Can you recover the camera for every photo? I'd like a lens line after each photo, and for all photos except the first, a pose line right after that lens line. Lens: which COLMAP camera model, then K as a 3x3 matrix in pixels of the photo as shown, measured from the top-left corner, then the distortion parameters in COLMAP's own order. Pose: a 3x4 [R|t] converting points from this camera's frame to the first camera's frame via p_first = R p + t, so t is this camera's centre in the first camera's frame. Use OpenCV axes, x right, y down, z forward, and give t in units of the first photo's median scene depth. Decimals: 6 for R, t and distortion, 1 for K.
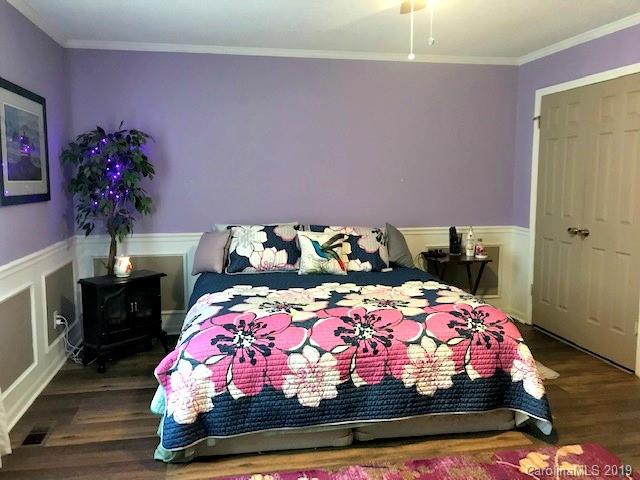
lens RADIAL K [[532.1, 0, 319.1], [0, 532.1, 237.6], [0, 0, 1]] dist [0.031738, -0.007800]
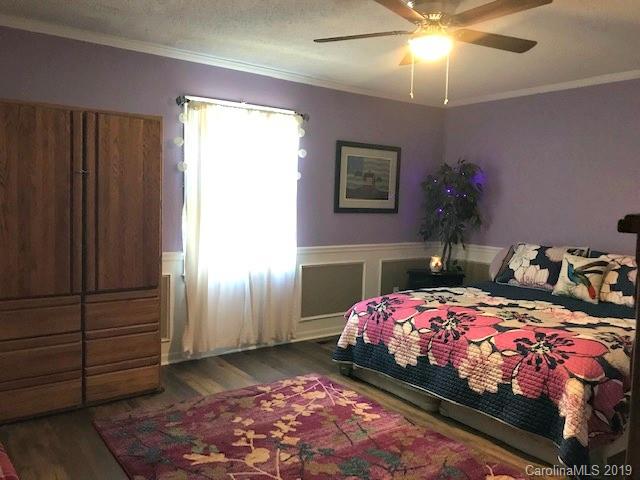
lens RADIAL K [[532.1, 0, 317.6], [0, 532.1, 240.4], [0, 0, 1]] dist [0.031738, -0.007800]
pose [[0.430758, 0.081131, -0.898813, 1.021264], [-0.129625, 0.991186, 0.027346, -0.005868], [0.893109, 0.104729, 0.437478, 0.181055]]
